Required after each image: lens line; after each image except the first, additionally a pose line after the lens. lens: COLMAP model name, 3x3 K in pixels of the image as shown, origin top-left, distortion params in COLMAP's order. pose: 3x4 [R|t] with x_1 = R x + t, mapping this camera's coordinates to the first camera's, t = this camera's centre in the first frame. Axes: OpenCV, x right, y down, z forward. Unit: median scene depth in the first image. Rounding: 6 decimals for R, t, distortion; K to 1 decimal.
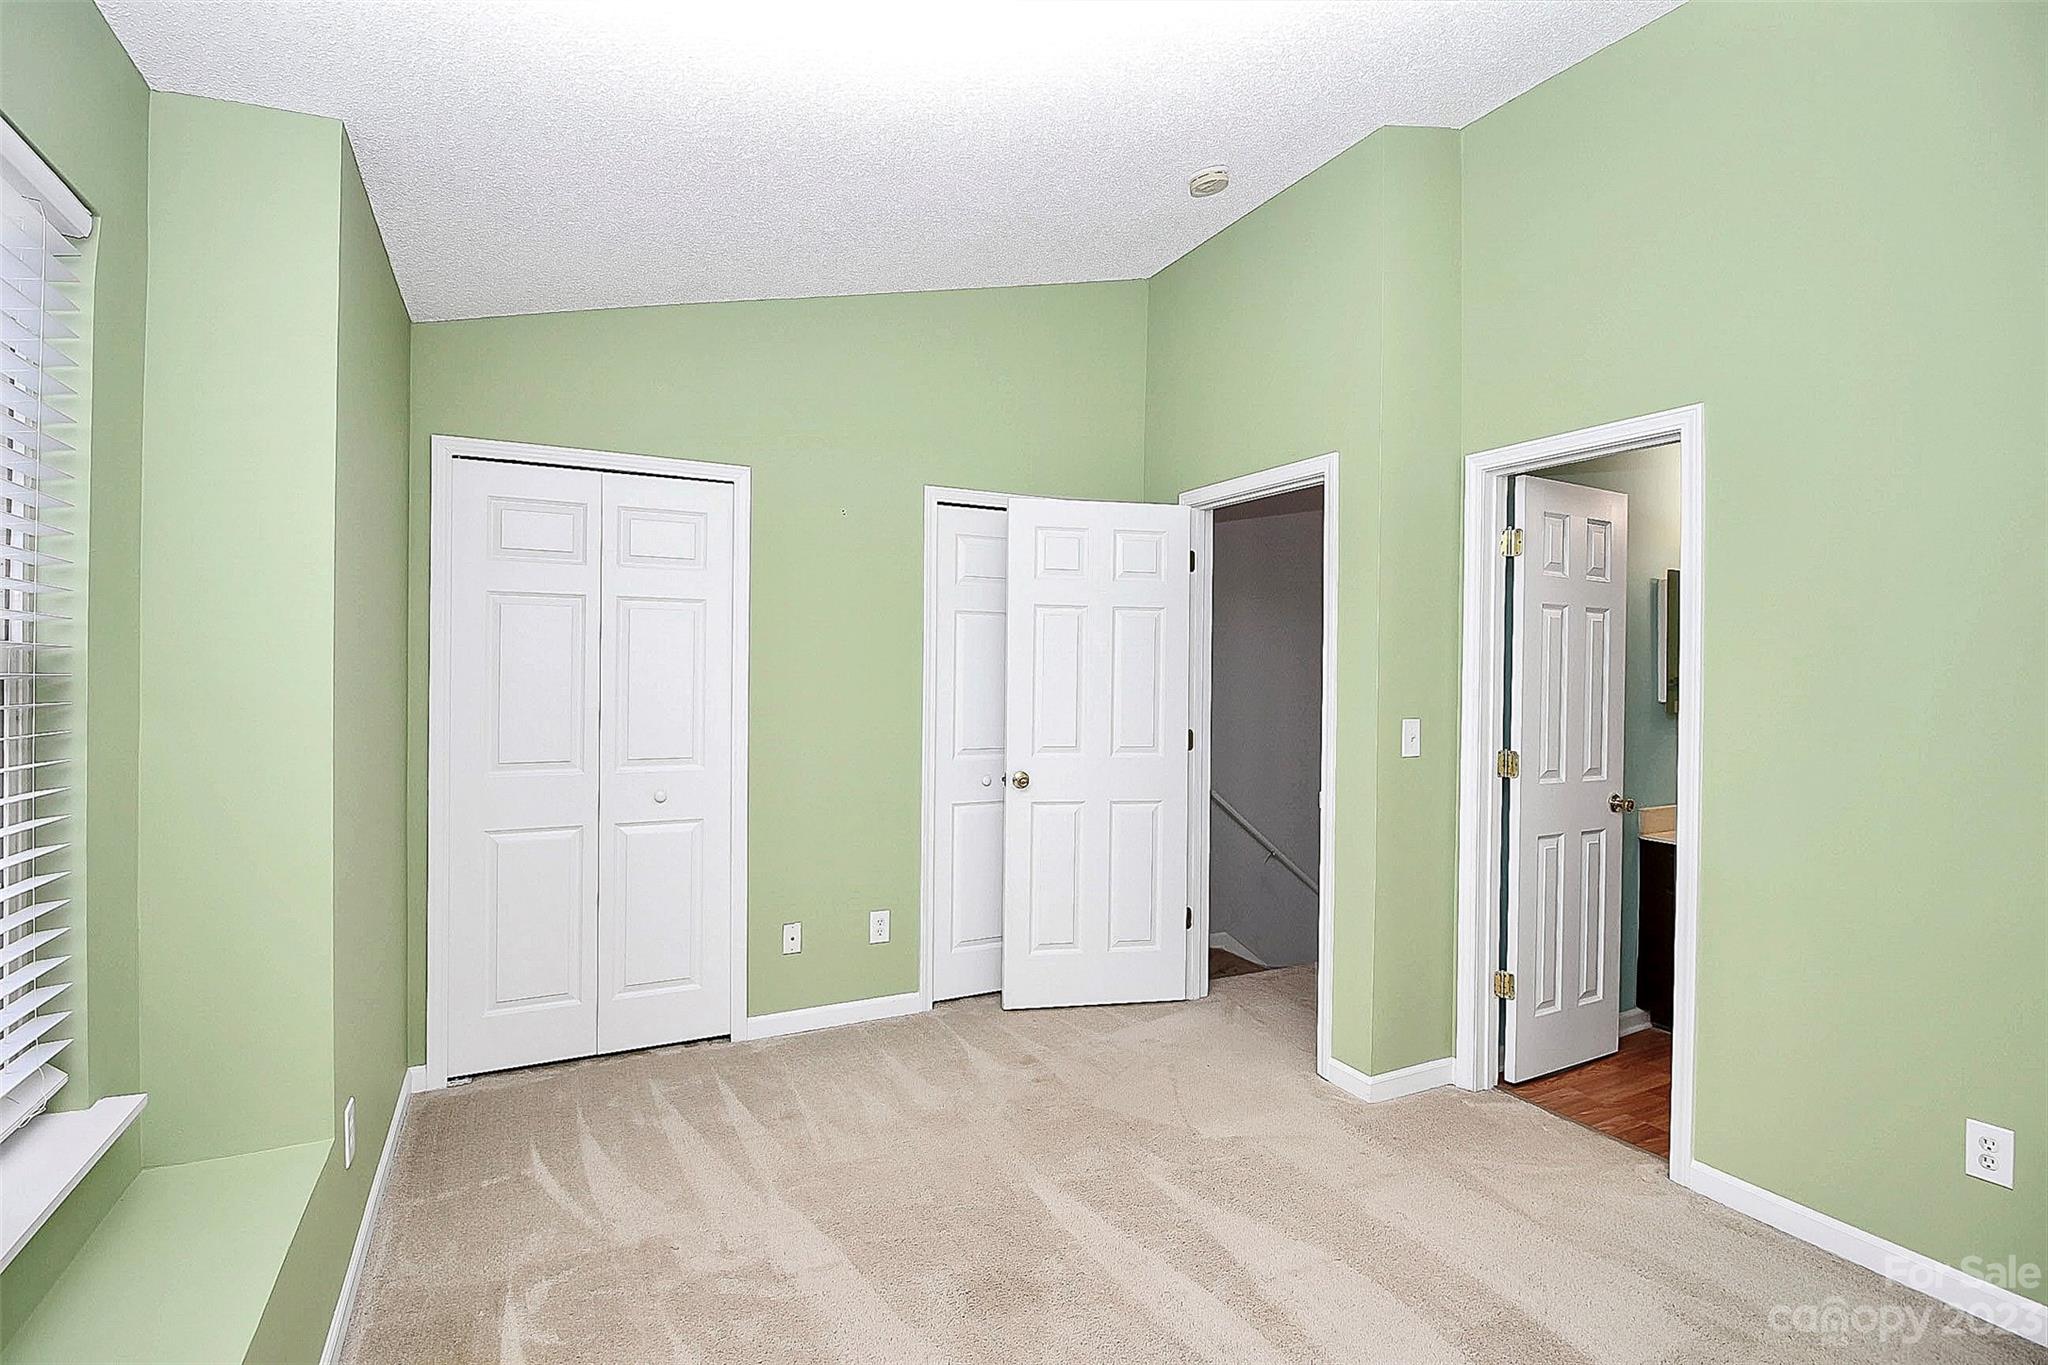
lens RADIAL K [[964.7, 0, 1022.5], [0, 964.7, 666.4], [0, 0, 1]] dist [-0.003217, -0.000706]
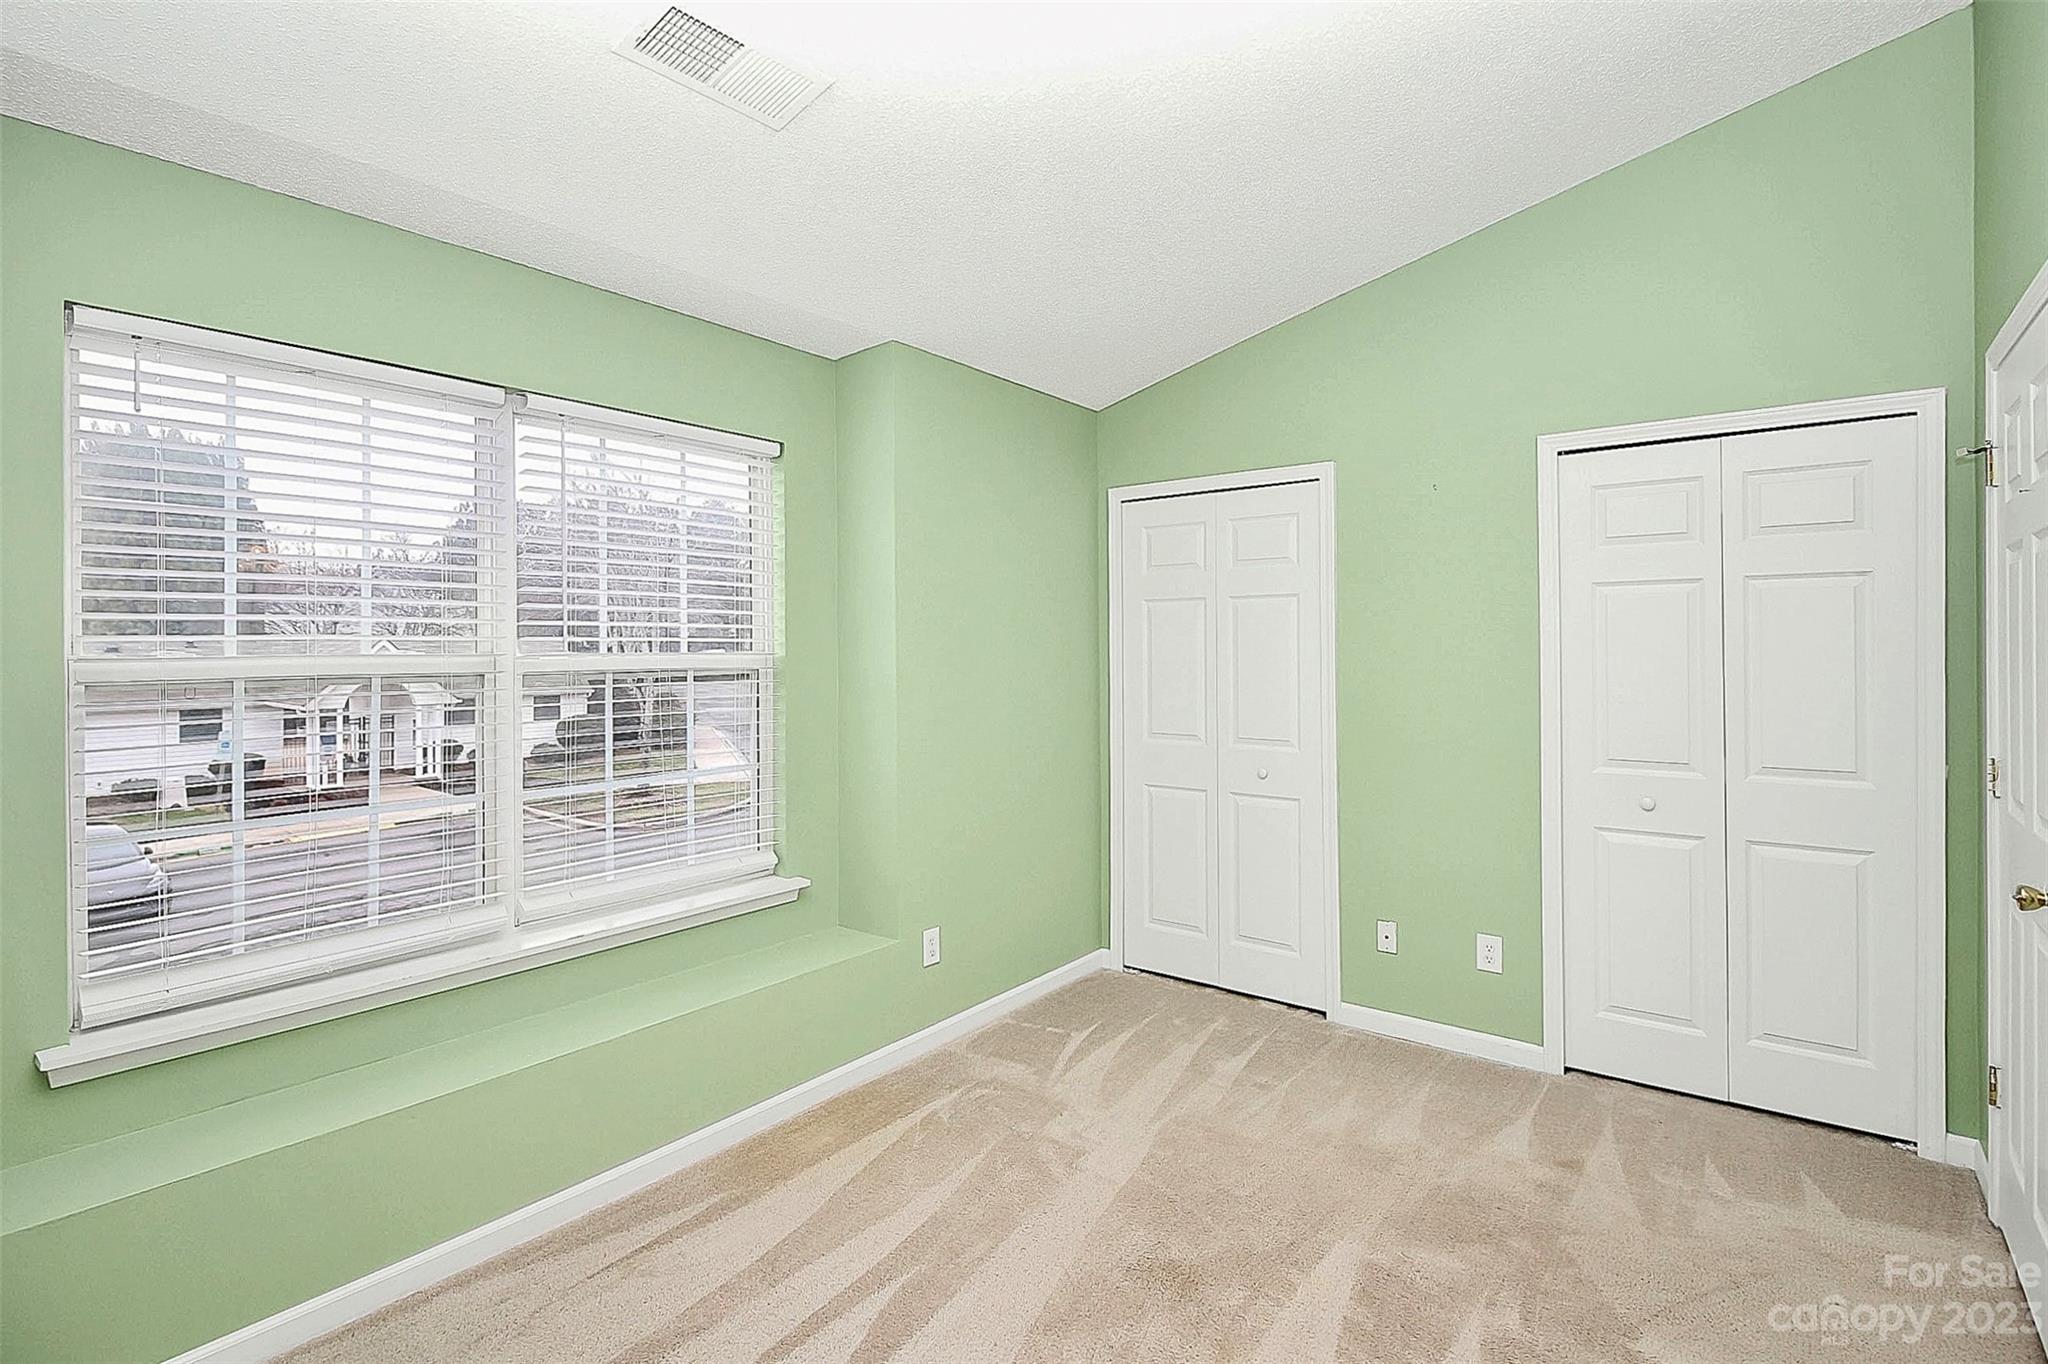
lens RADIAL K [[975.5, 0, 1026.5], [0, 975.5, 642.2], [0, 0, 1]] dist [-0.002856, -0.000551]
pose [[0.422389, -0.022385, -0.906138, 0.537093], [0.006543, 0.999744, -0.021648, 0.006304], [0.906391, 0.003214, 0.422428, 0.277763]]
